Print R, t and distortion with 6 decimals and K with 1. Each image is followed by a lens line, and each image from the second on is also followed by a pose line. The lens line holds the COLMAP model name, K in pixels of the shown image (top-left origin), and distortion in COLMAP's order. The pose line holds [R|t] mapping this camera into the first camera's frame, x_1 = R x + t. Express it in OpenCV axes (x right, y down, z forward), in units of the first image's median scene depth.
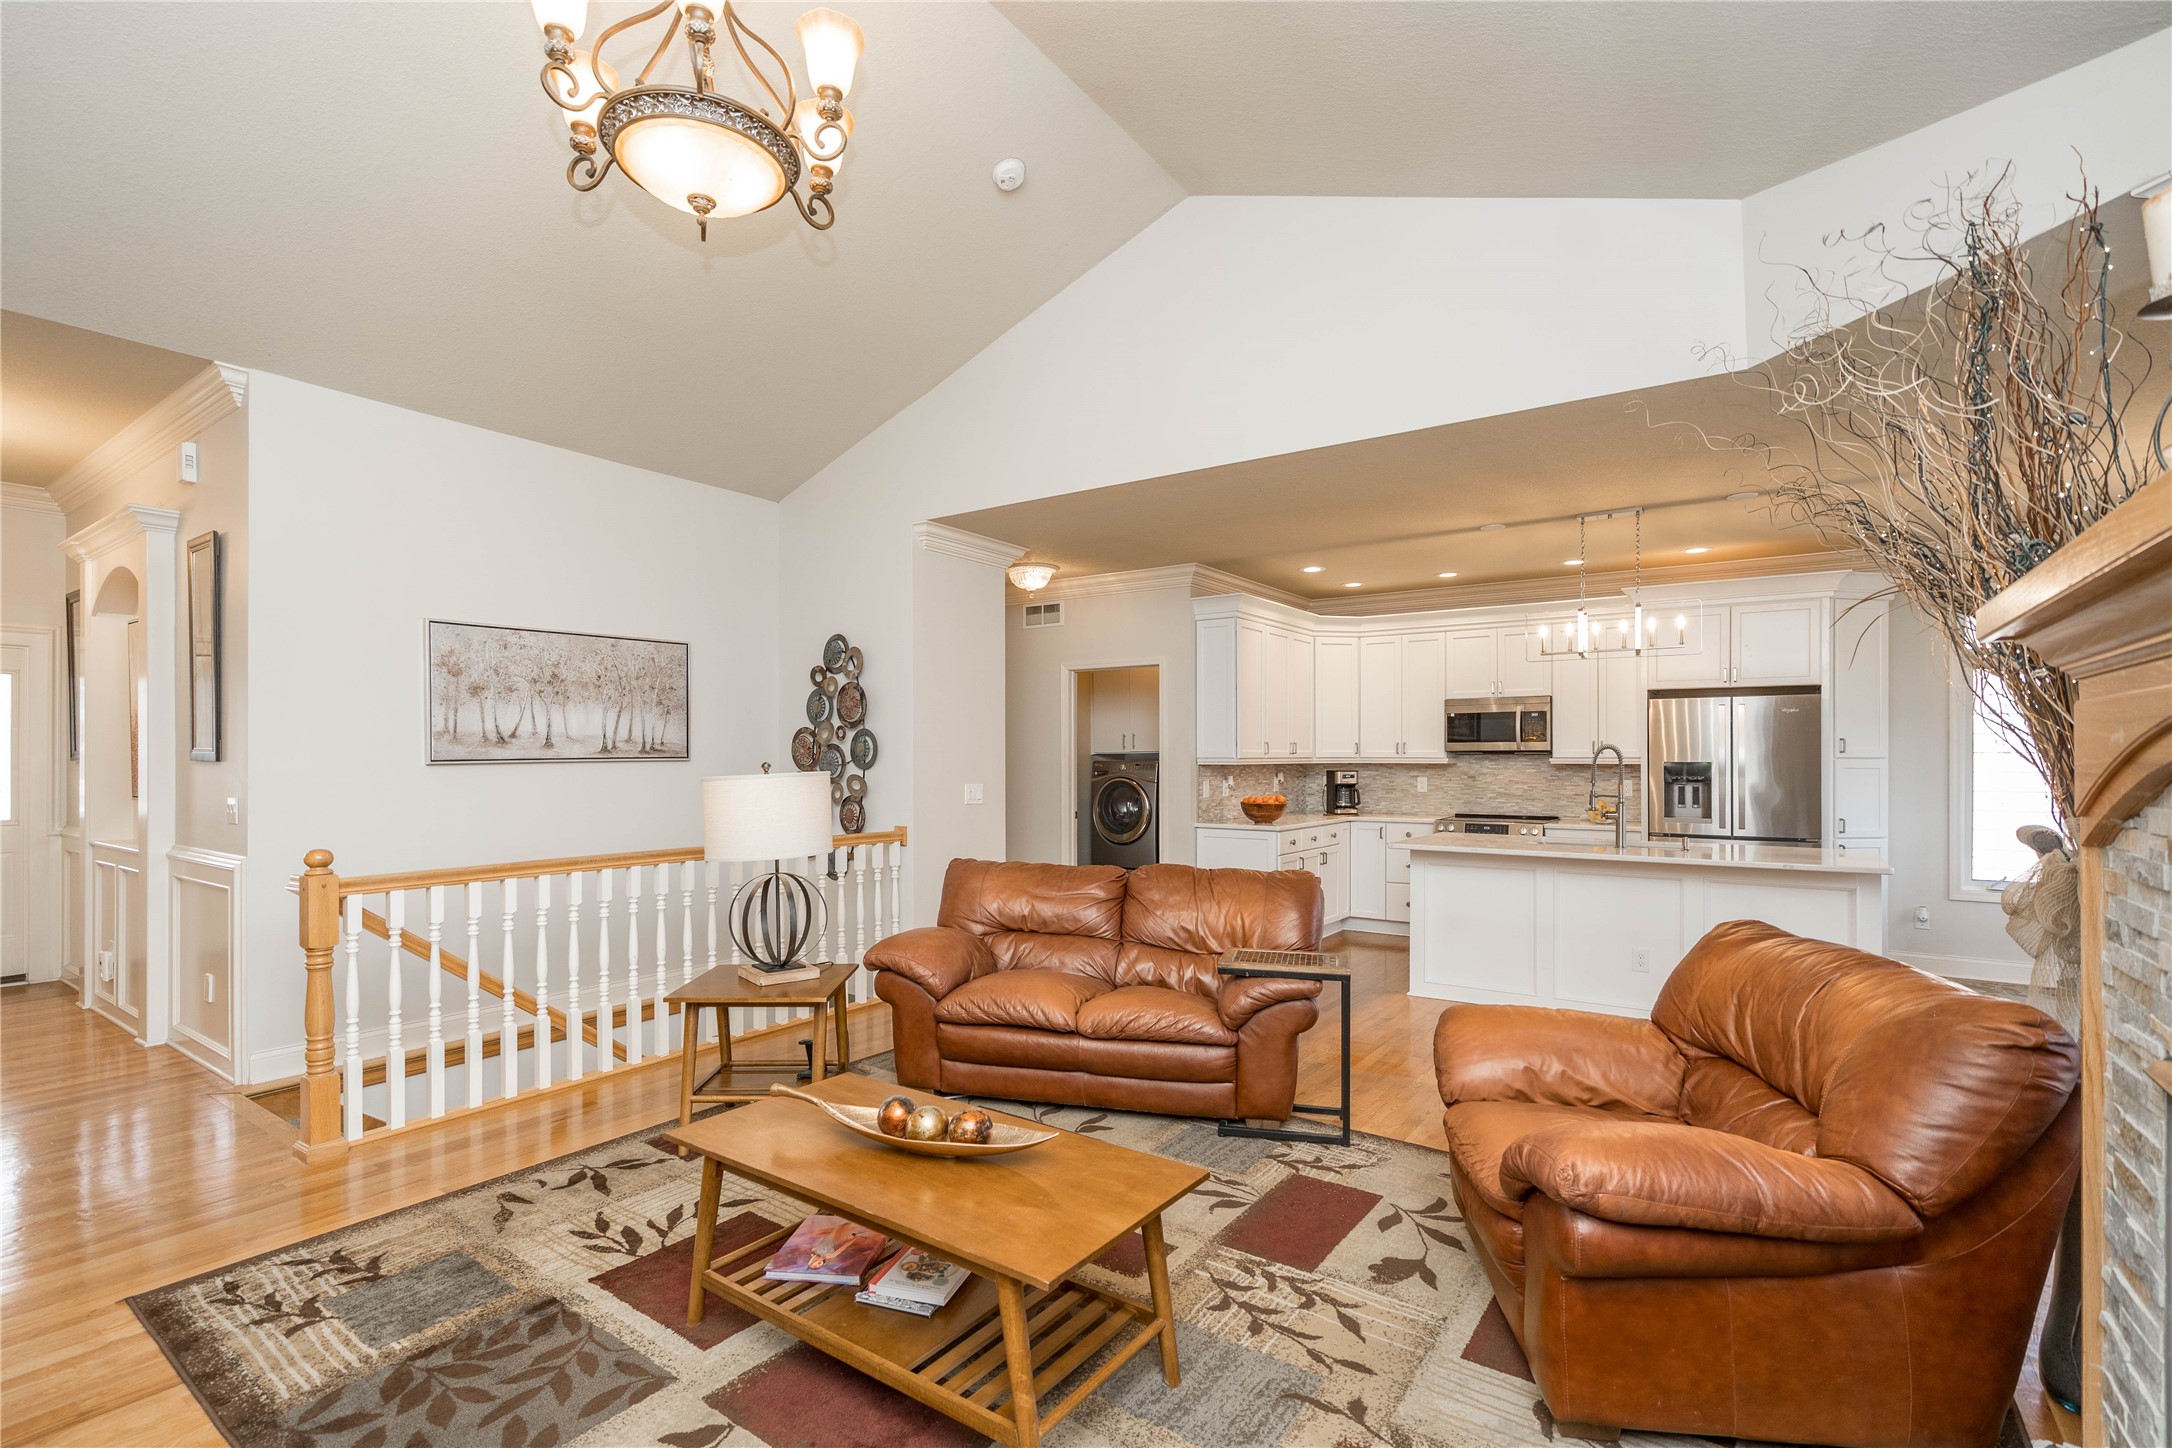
lens RADIAL K [[986.0, 0, 1079.2], [0, 986.0, 762.6], [0, 0, 1]] dist [-0.002071, 0.002100]
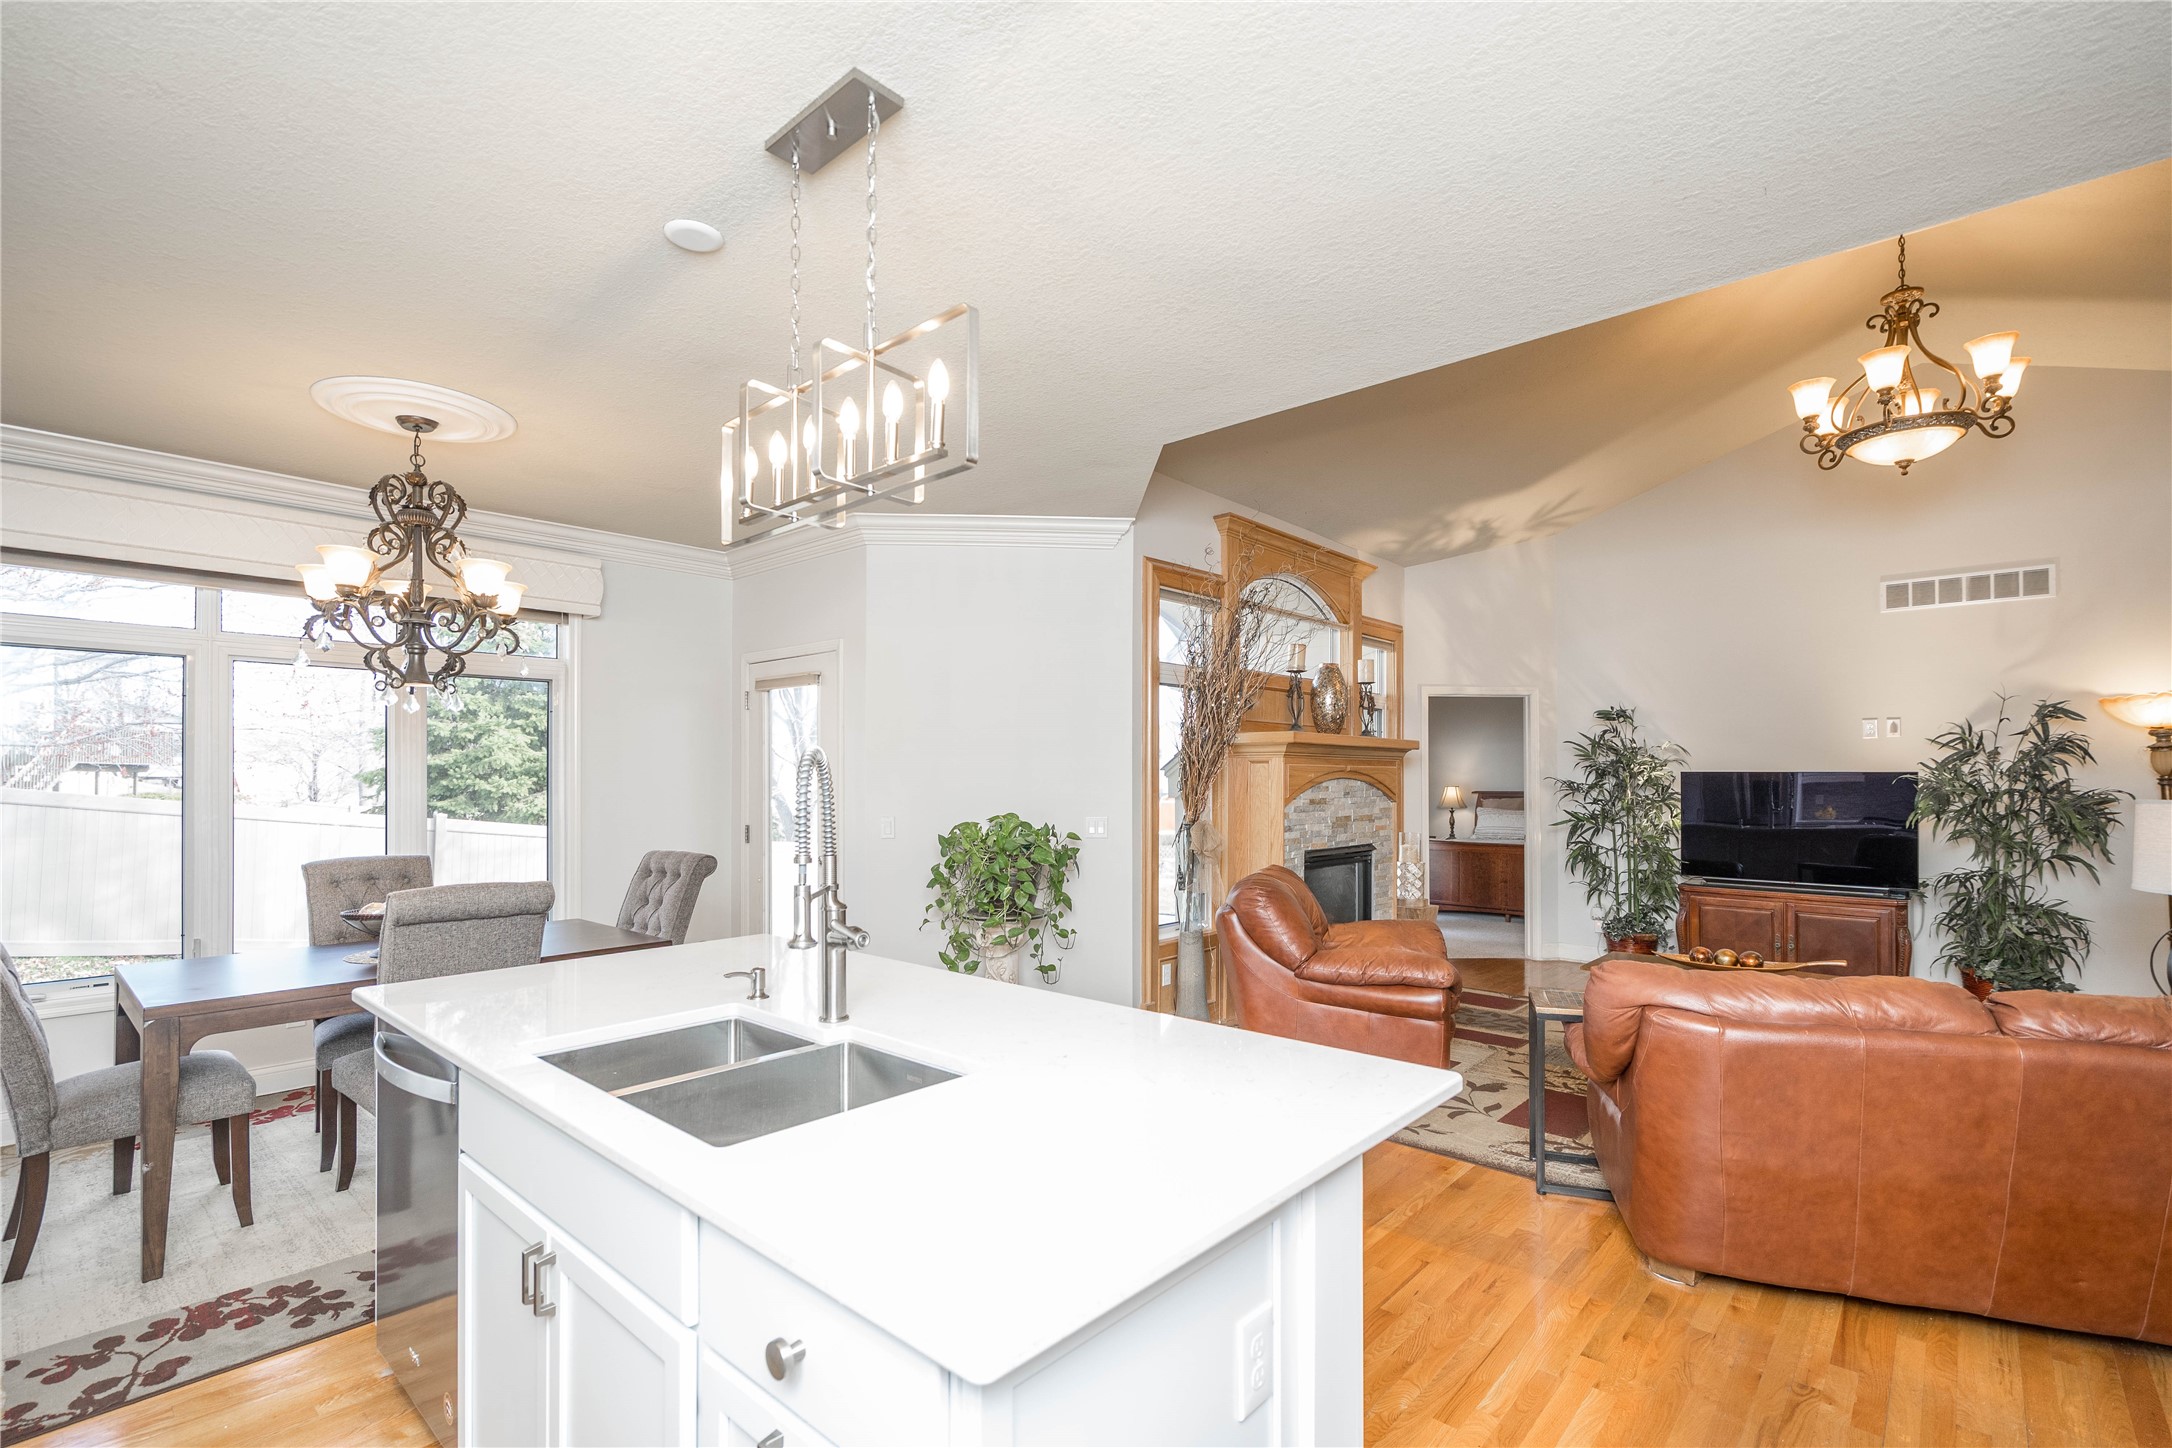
lens RADIAL K [[986.0, 0, 1071.4], [0, 986.0, 767.4], [0, 0, 1]] dist [-0.002071, 0.002100]
pose [[-0.992882, 0.002526, 0.119076, 0.304577], [0.002090, 0.999991, -0.003787, -0.007562], [-0.119084, -0.003511, -0.992878, 1.012080]]
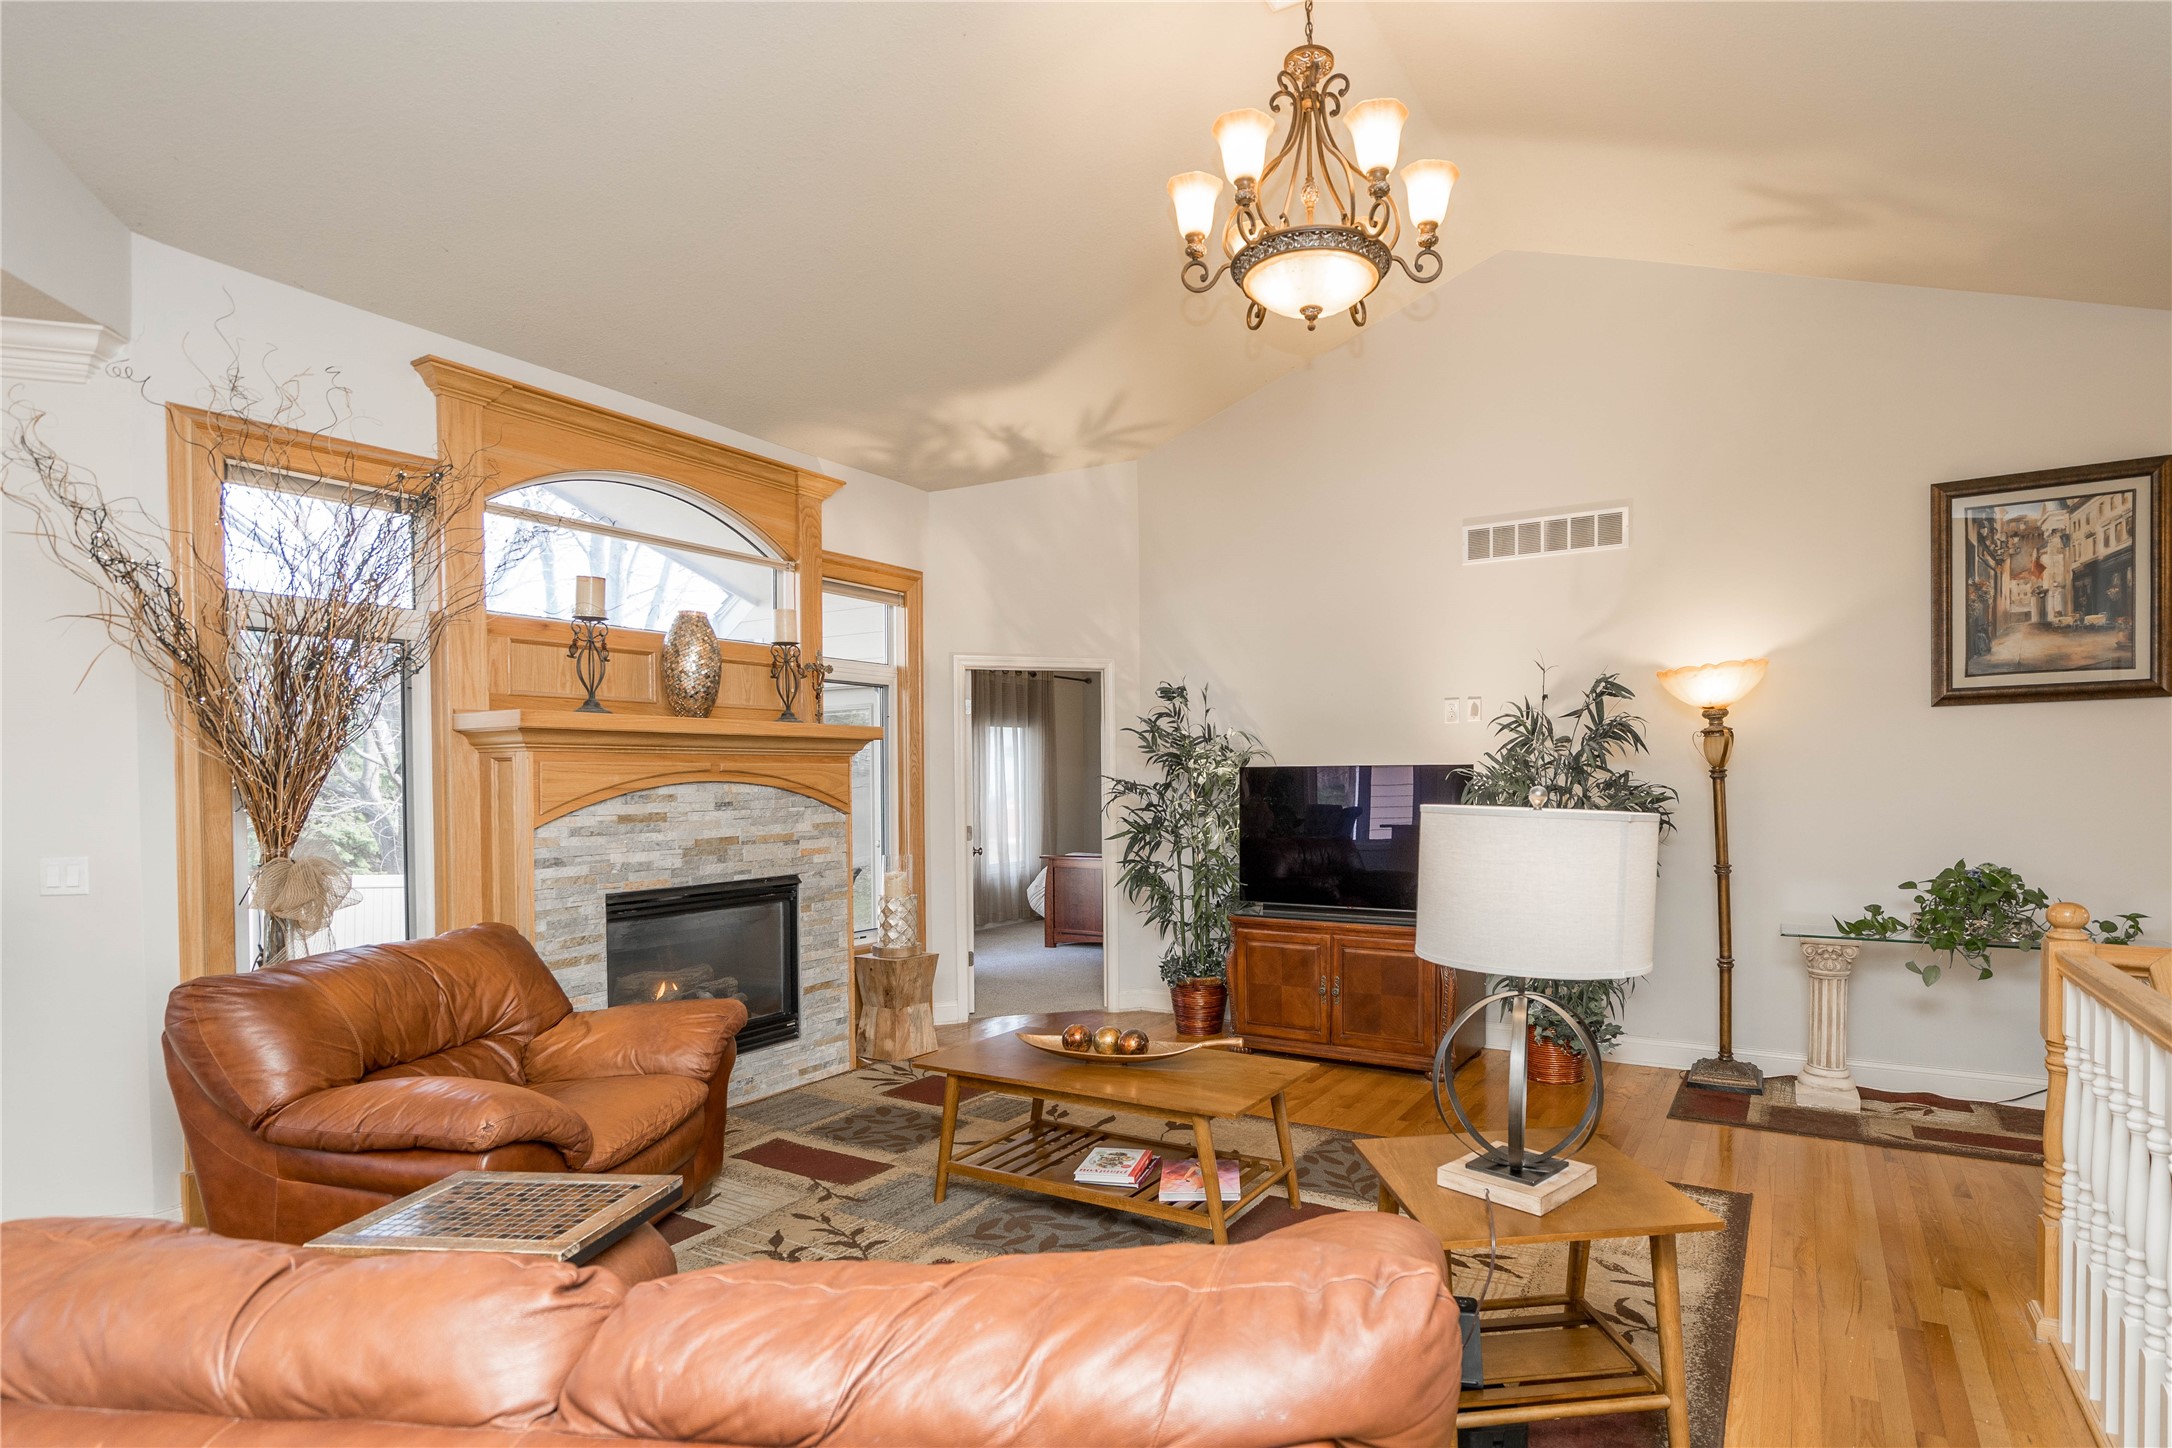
lens RADIAL K [[1081.7, 0, 1204.9], [0, 1081.7, 807.8], [0, 0, 1]] dist [-0.001322, -0.000470]
pose [[-0.992700, 0.016643, -0.119459, -0.035634], [0.012393, 0.999267, 0.036230, -0.004950], [0.119974, 0.034485, -0.992178, 0.798950]]
